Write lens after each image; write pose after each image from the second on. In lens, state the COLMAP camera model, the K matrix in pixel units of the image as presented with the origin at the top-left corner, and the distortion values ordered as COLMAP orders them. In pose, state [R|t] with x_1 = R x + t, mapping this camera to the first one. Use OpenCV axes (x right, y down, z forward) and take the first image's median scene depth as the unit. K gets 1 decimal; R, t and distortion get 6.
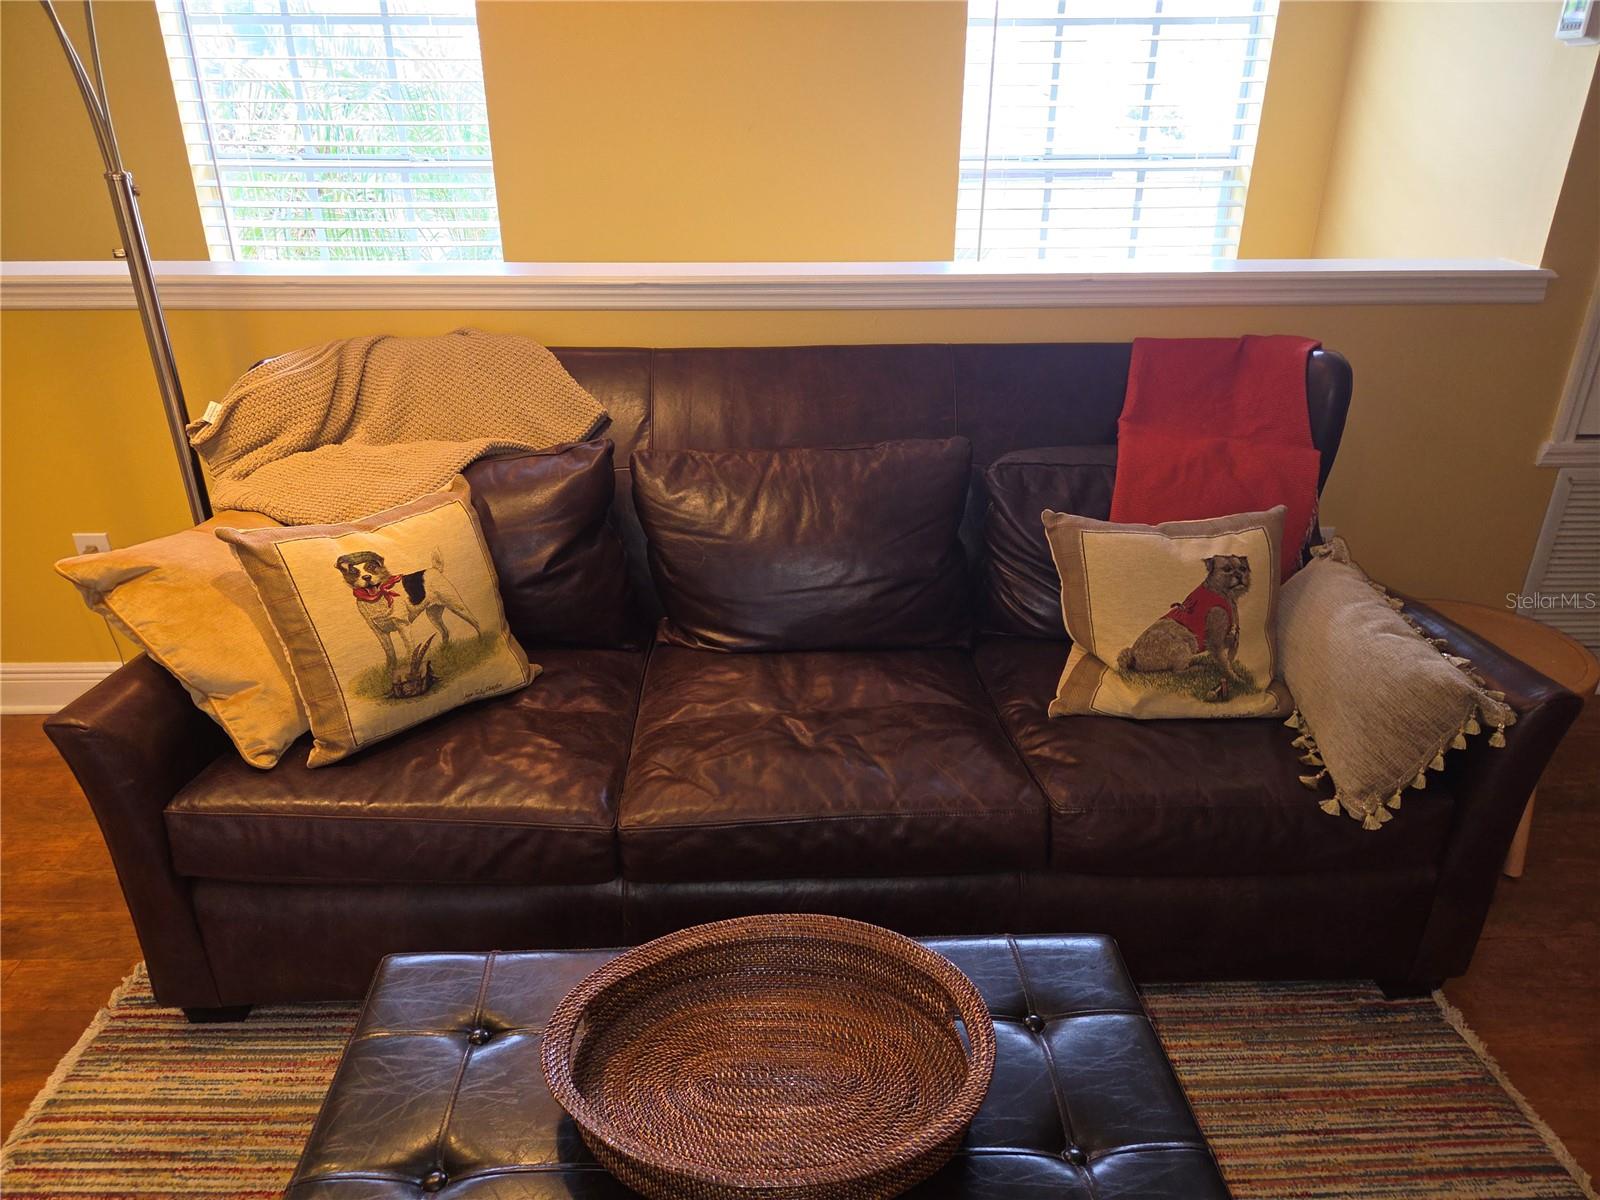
lens RADIAL K [[1075.5, 0, 788.7], [0, 1075.5, 594.6], [0, 0, 1]] dist [0.055978, -0.043782]
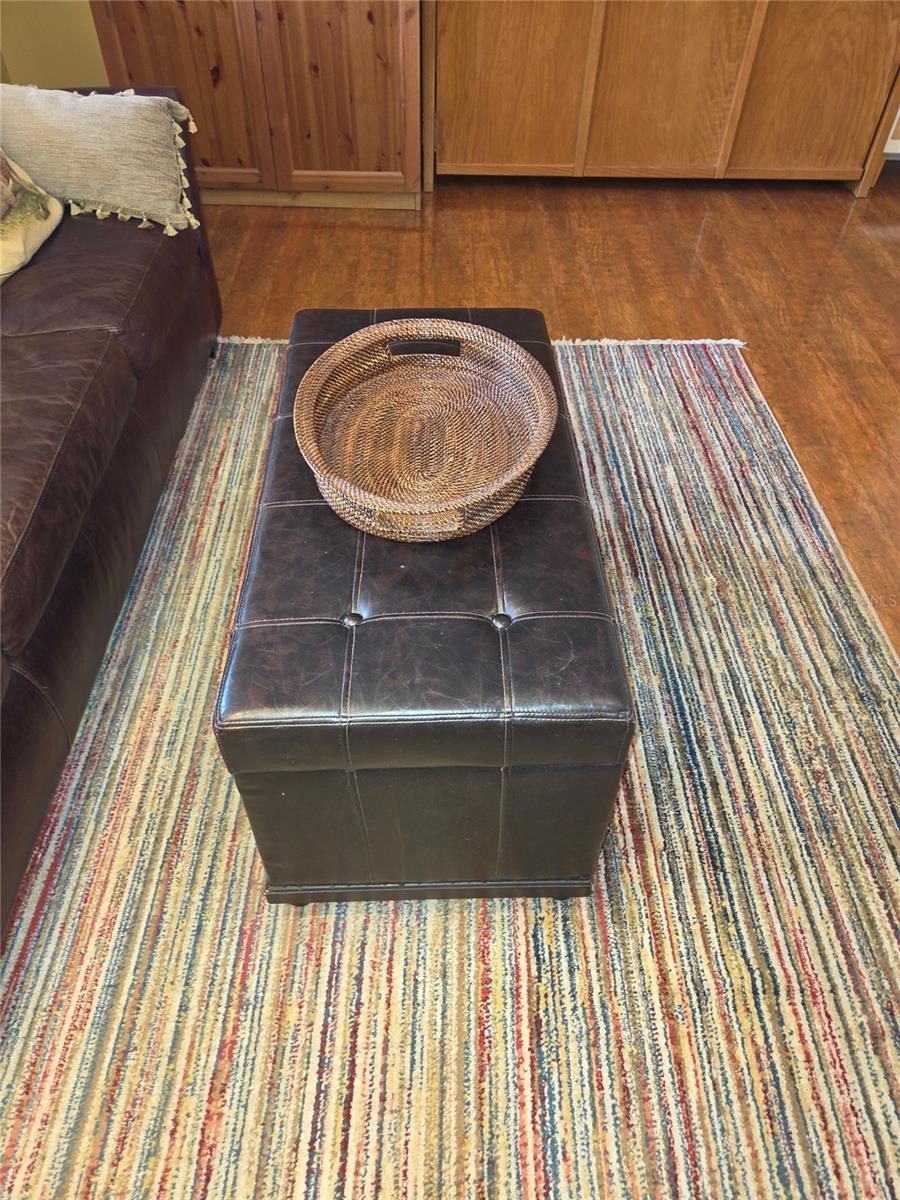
lens RADIAL K [[806.6, 0, 448.3], [0, 806.6, 598.3], [0, 0, 1]] dist [0.055978, -0.043782]
pose [[0.014448, -0.727364, 0.686100, -0.514565], [0.398801, 0.633424, 0.663122, -0.056204], [-0.916924, 0.264037, 0.299225, 0.433074]]
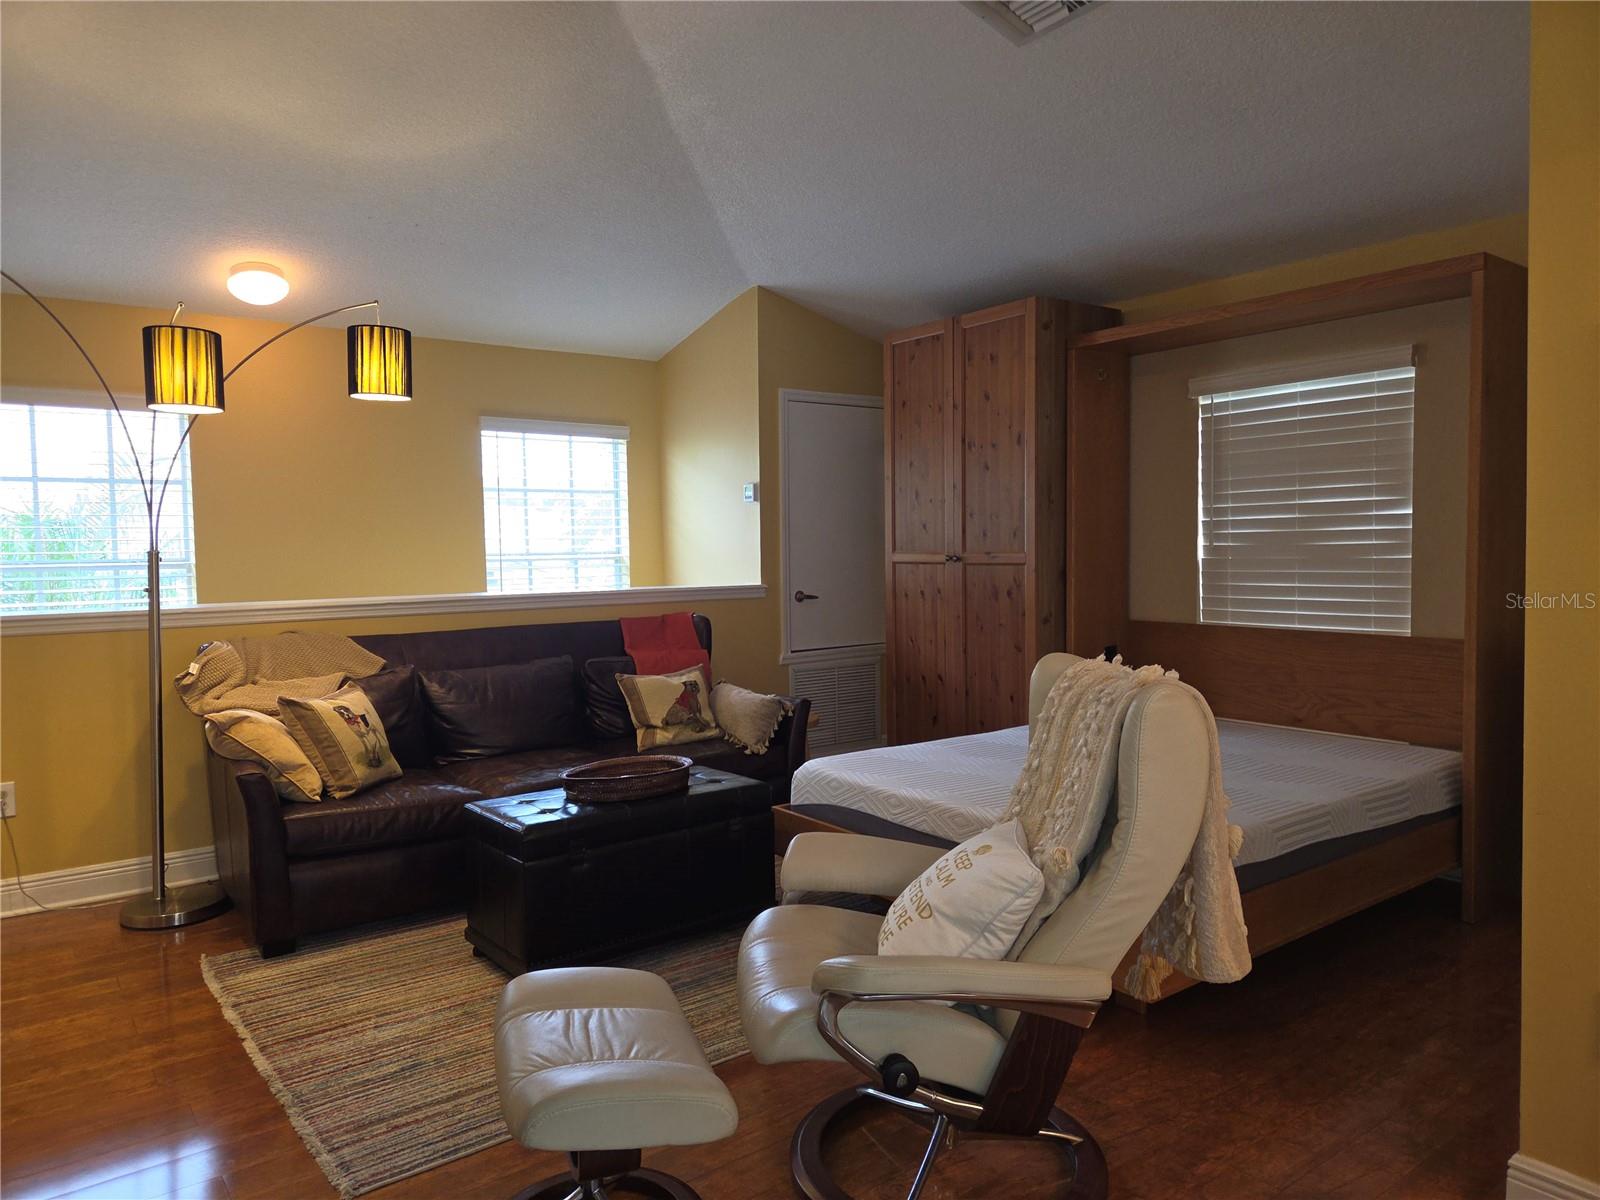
lens RADIAL K [[1075.5, 0, 787.1], [0, 1075.5, 594.9], [0, 0, 1]] dist [0.055978, -0.043782]
pose [[0.813903, -0.037800, 0.579769, -0.869165], [0.253510, 0.920983, -0.295842, 0.589635], [-0.522775, 0.387764, 0.759174, -1.116683]]
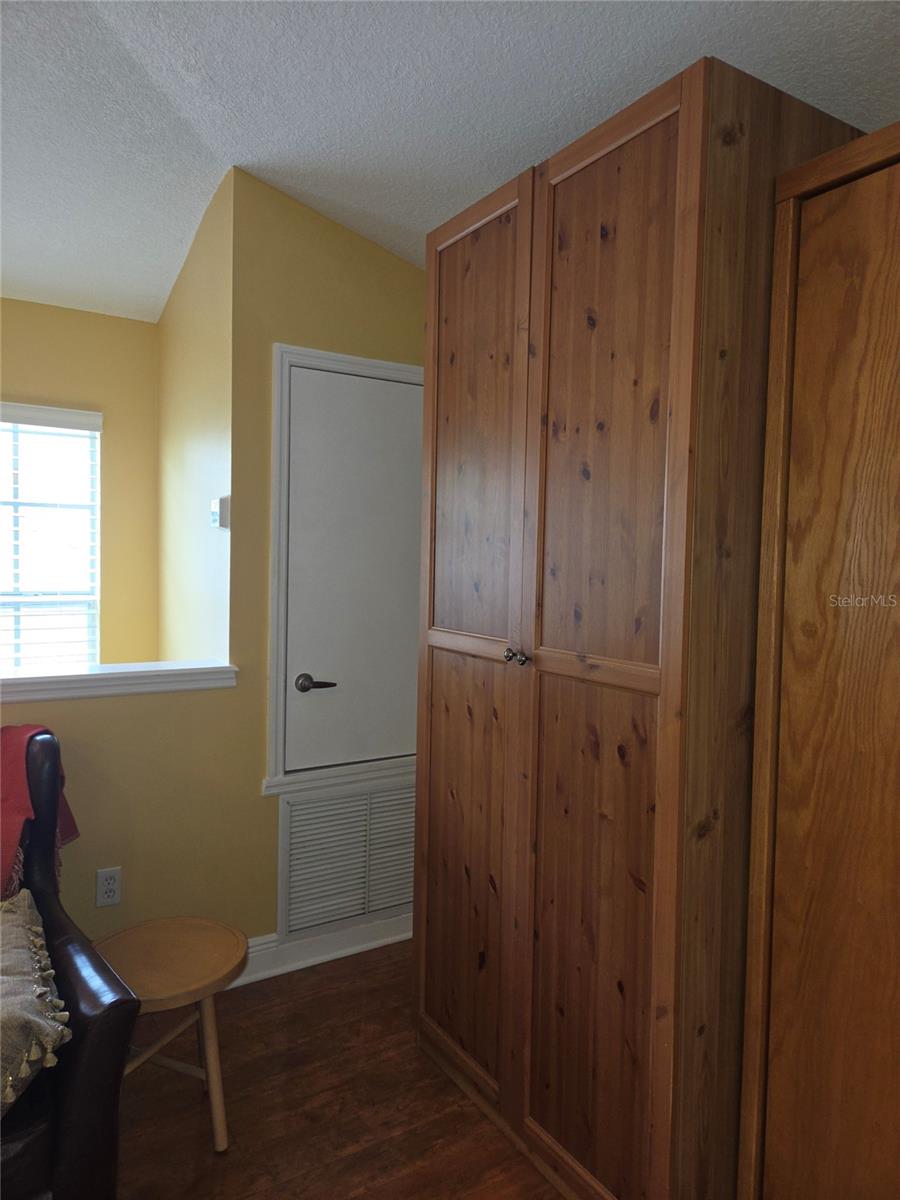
lens RADIAL K [[806.6, 0, 455.6], [0, 806.6, 588.9], [0, 0, 1]] dist [0.055978, -0.043782]
pose [[0.854383, -0.001345, 0.519642, 0.480887], [0.195625, 0.927262, -0.319242, 0.025952], [-0.481415, 0.374410, 0.792501, -0.087628]]
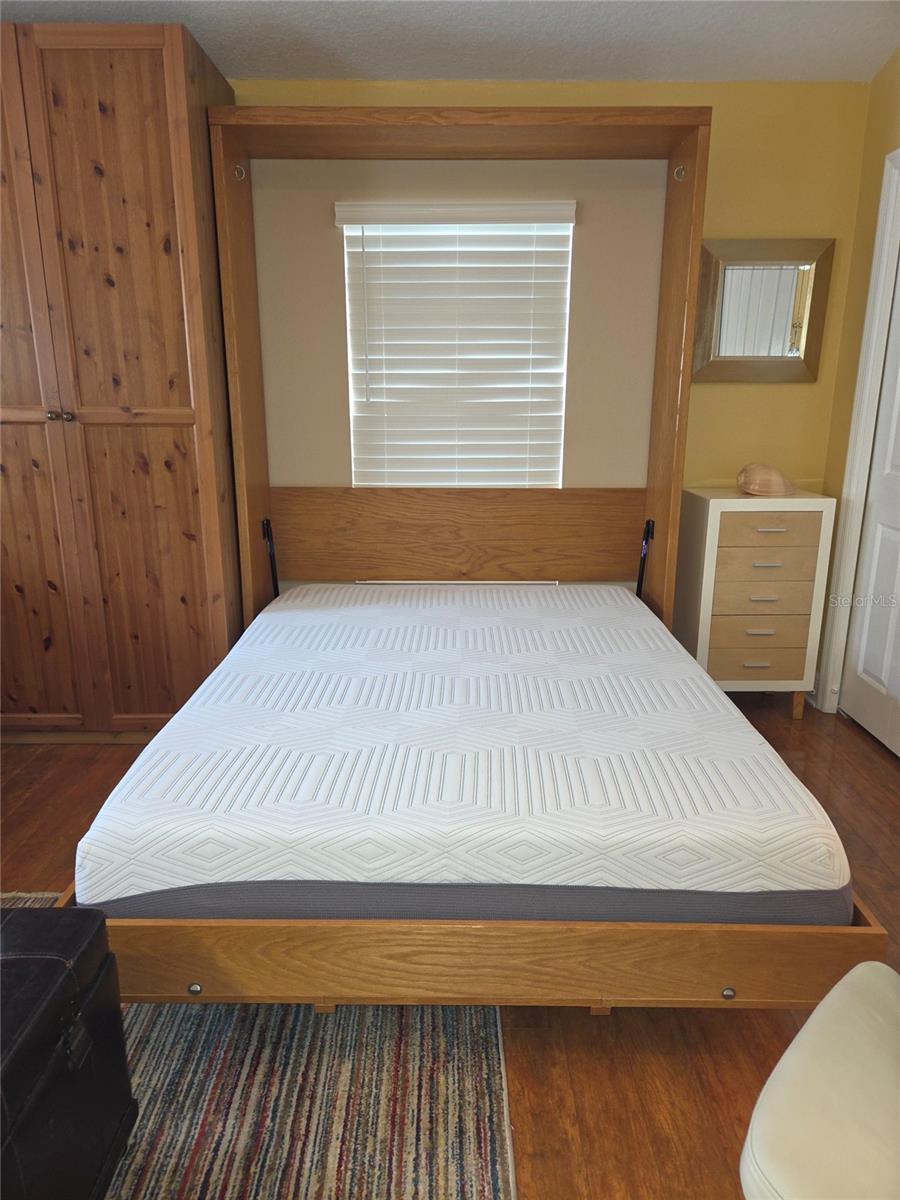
lens RADIAL K [[806.6, 0, 449.1], [0, 806.6, 600.8], [0, 0, 1]] dist [0.055978, -0.043782]
pose [[0.024902, -0.252590, 0.967253, -0.397199], [0.413630, 0.883451, 0.220057, 0.050487], [-0.910105, 0.394604, 0.126479, 0.038289]]
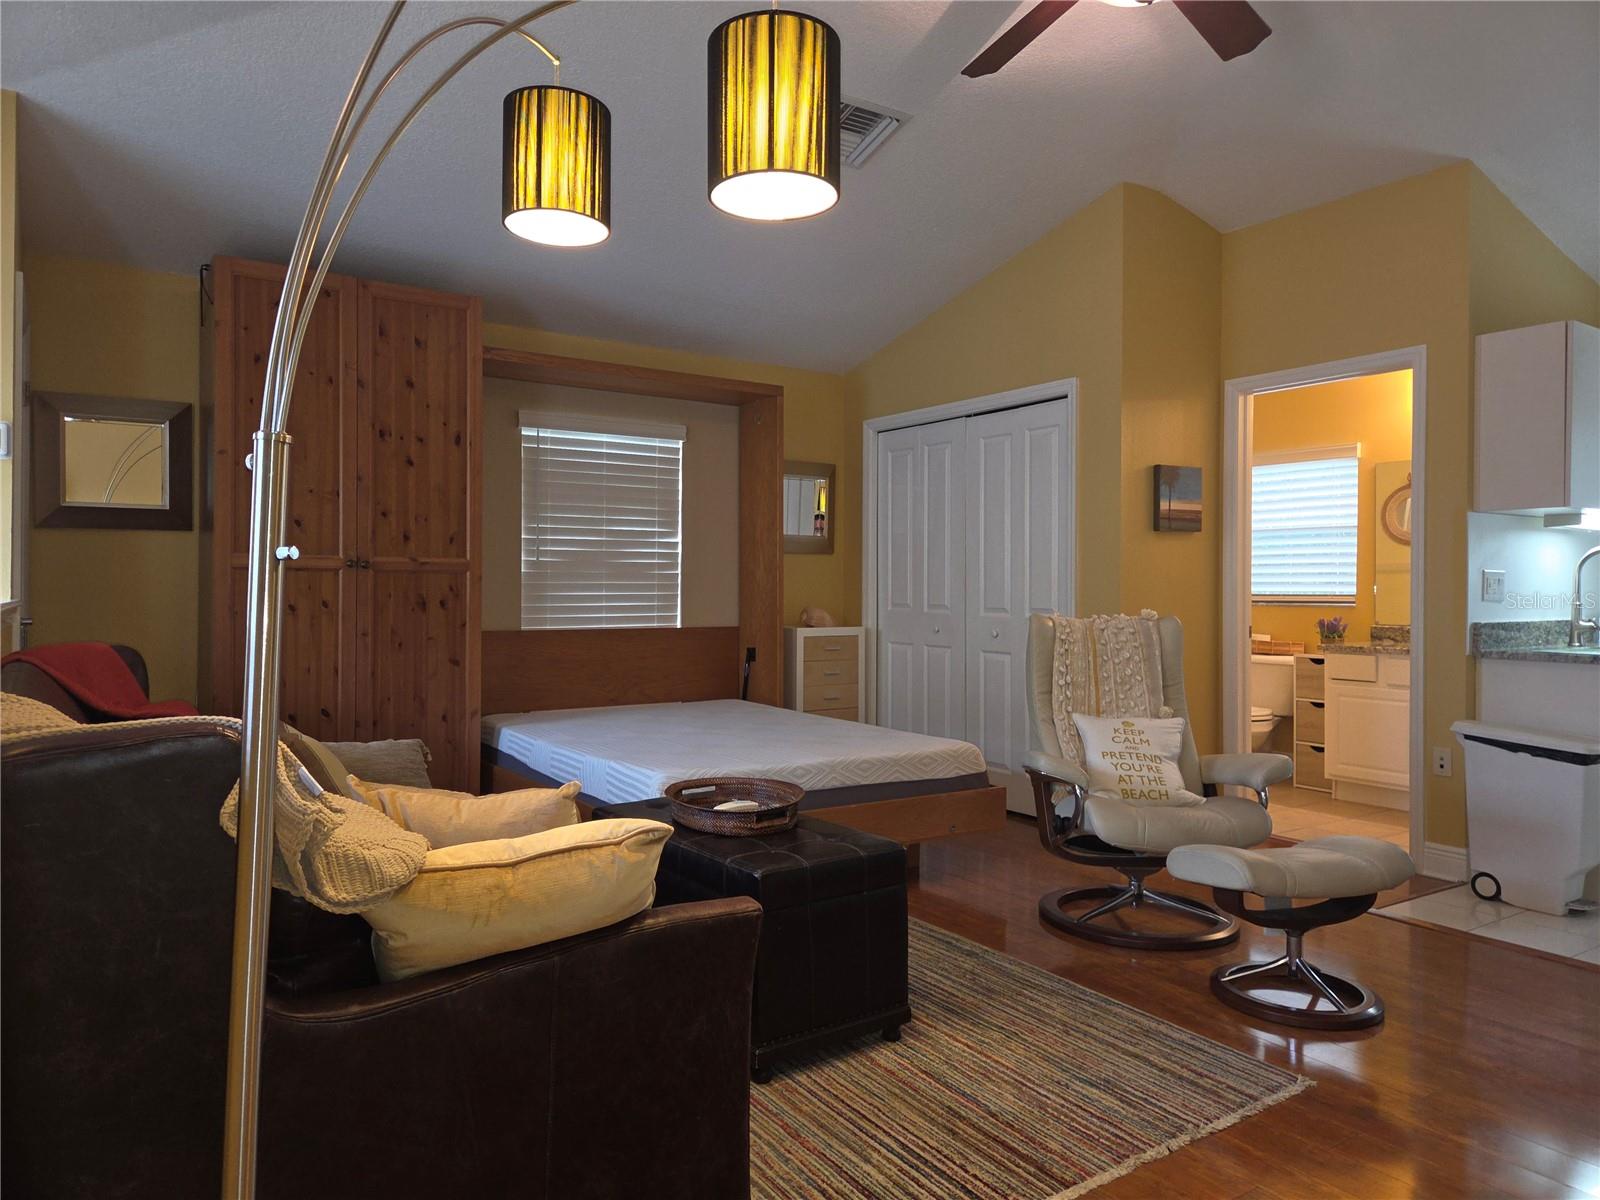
lens RADIAL K [[1075.5, 0, 803.3], [0, 1075.5, 592.3], [0, 0, 1]] dist [0.055978, -0.043782]
pose [[-0.542194, -0.004381, 0.840242, -1.384208], [0.345968, 0.910124, 0.227993, -0.353001], [-0.765723, 0.414313, -0.491948, 1.165113]]
